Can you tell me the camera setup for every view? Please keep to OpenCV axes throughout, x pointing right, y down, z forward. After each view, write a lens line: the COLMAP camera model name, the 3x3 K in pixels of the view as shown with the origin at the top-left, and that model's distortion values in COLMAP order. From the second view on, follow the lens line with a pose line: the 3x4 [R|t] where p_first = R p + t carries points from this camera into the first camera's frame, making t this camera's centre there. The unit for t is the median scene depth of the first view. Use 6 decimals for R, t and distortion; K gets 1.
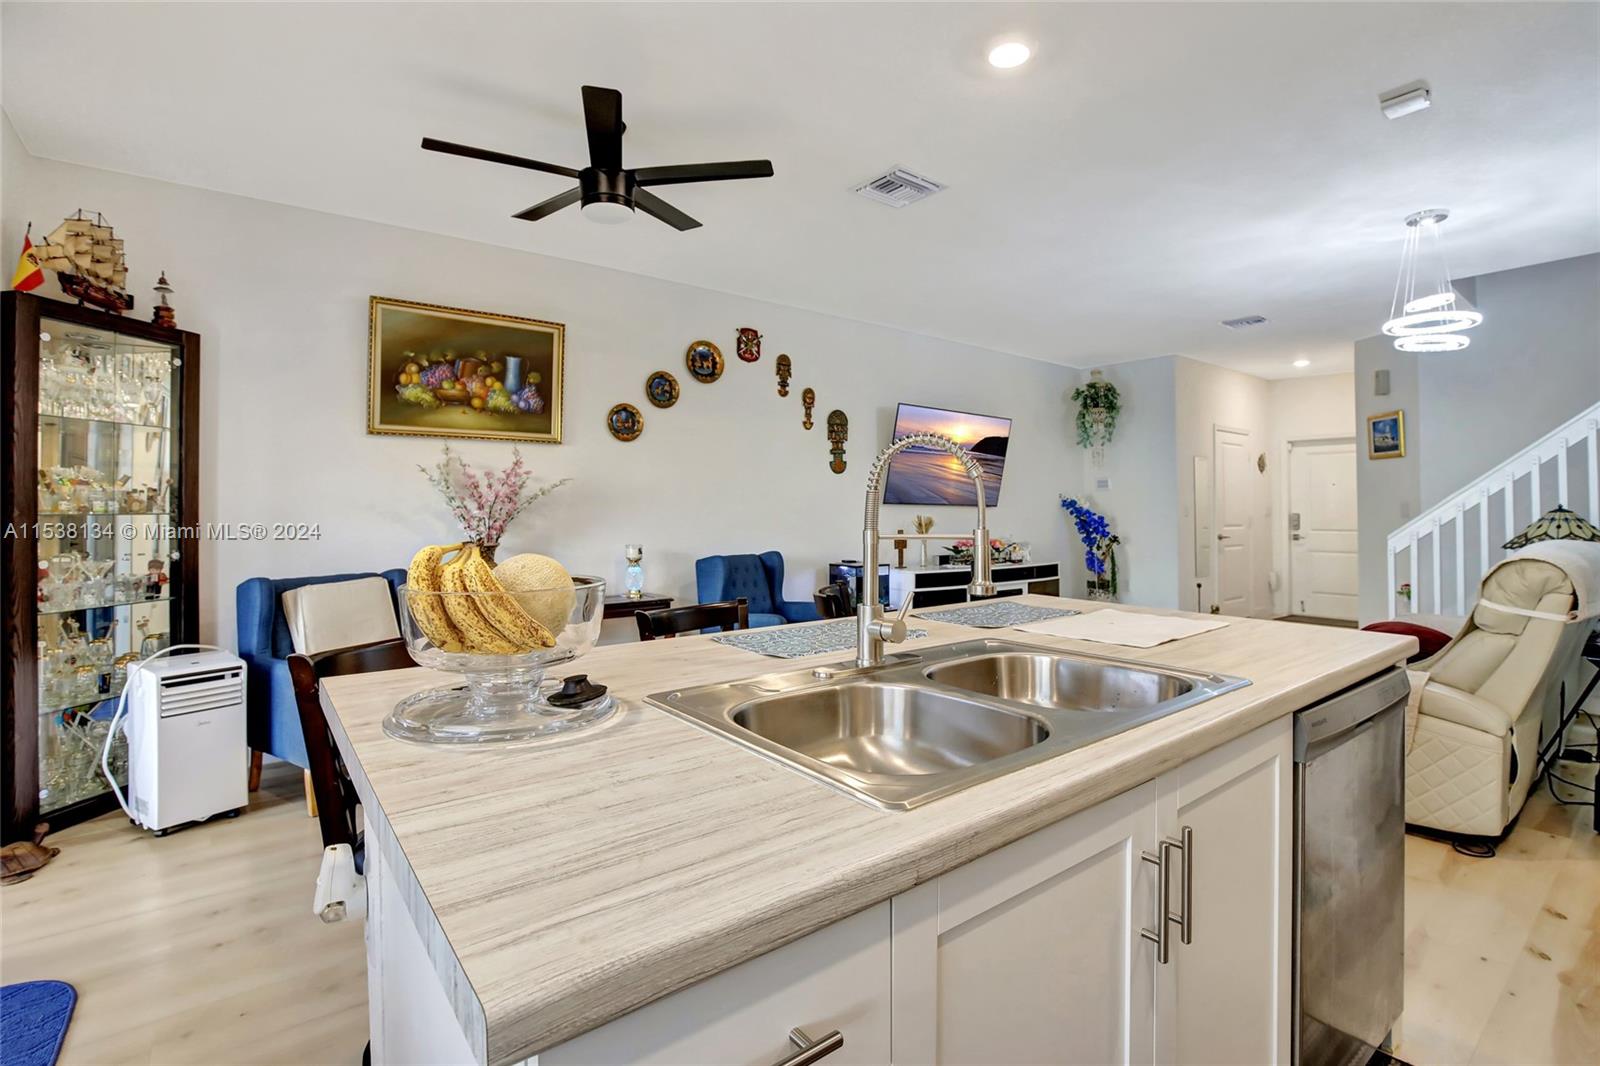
lens RADIAL K [[798.5, 0, 797.6], [0, 798.5, 500.0], [0, 0, 1]] dist [-0.004183, -0.000534]
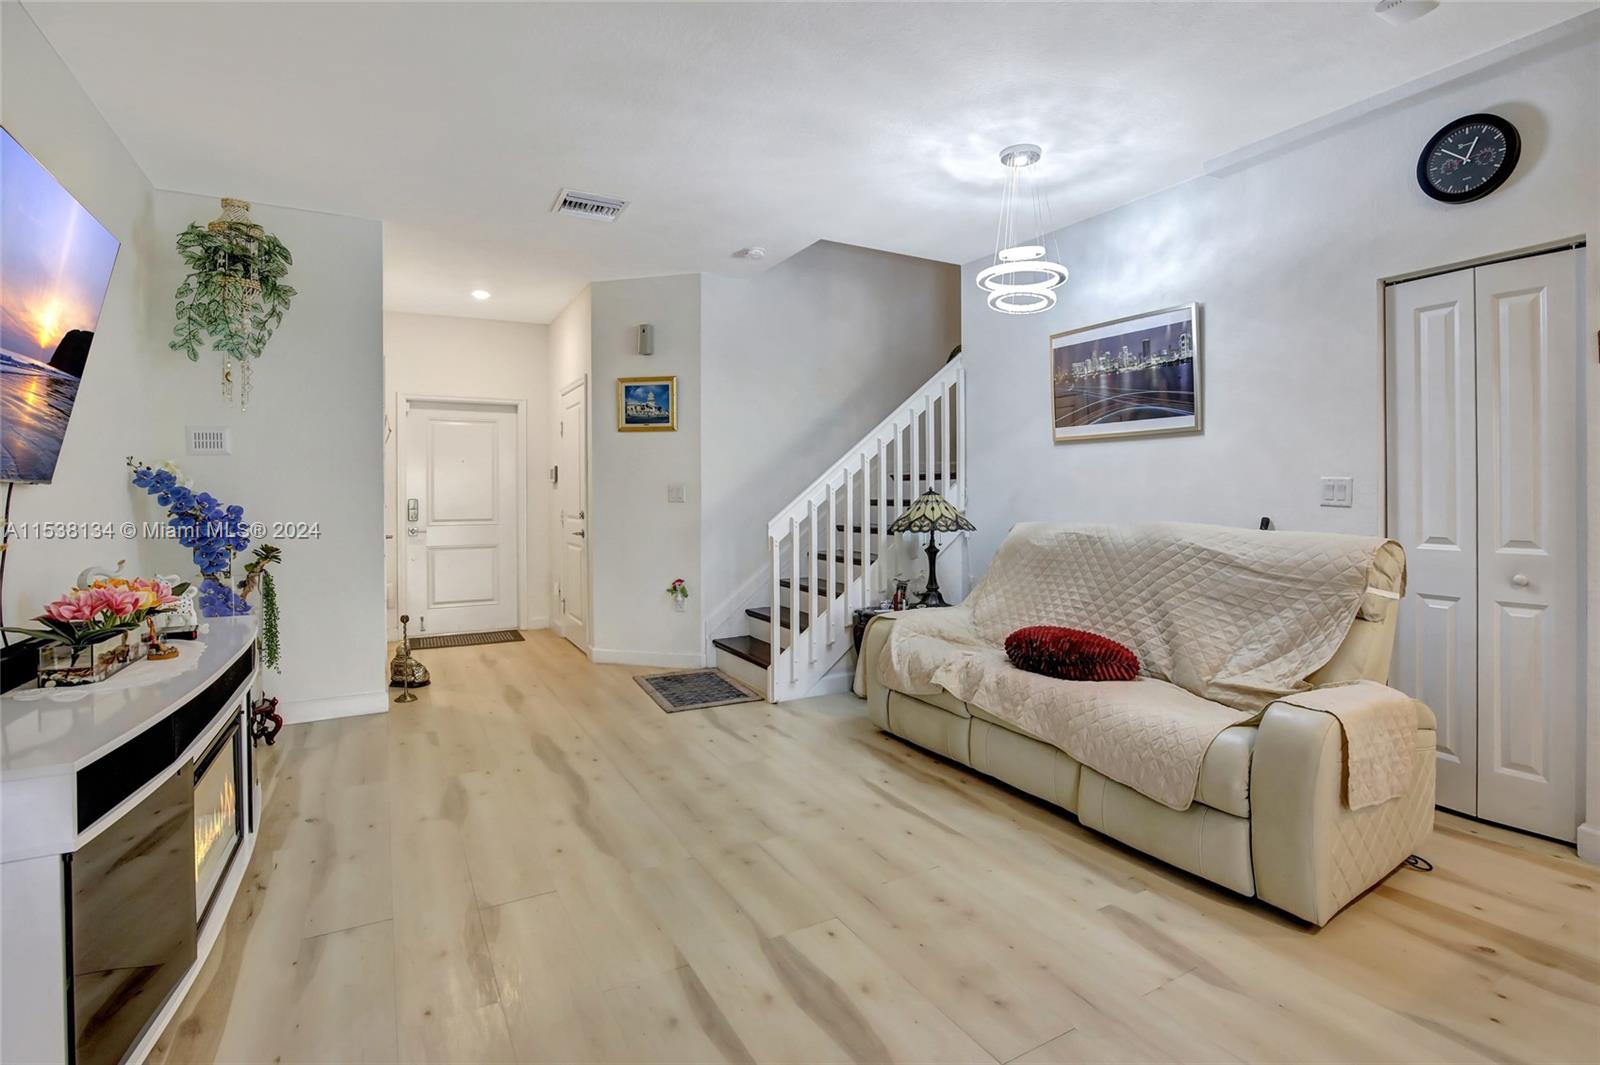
lens RADIAL K [[798.5, 0, 797.6], [0, 798.5, 499.5], [0, 0, 1]] dist [-0.004183, -0.000534]
pose [[0.125155, -0.003667, 0.992130, -0.056506], [-0.009069, 0.999947, 0.004840, 0.010930], [-0.992096, -0.009603, 0.125115, 0.625023]]
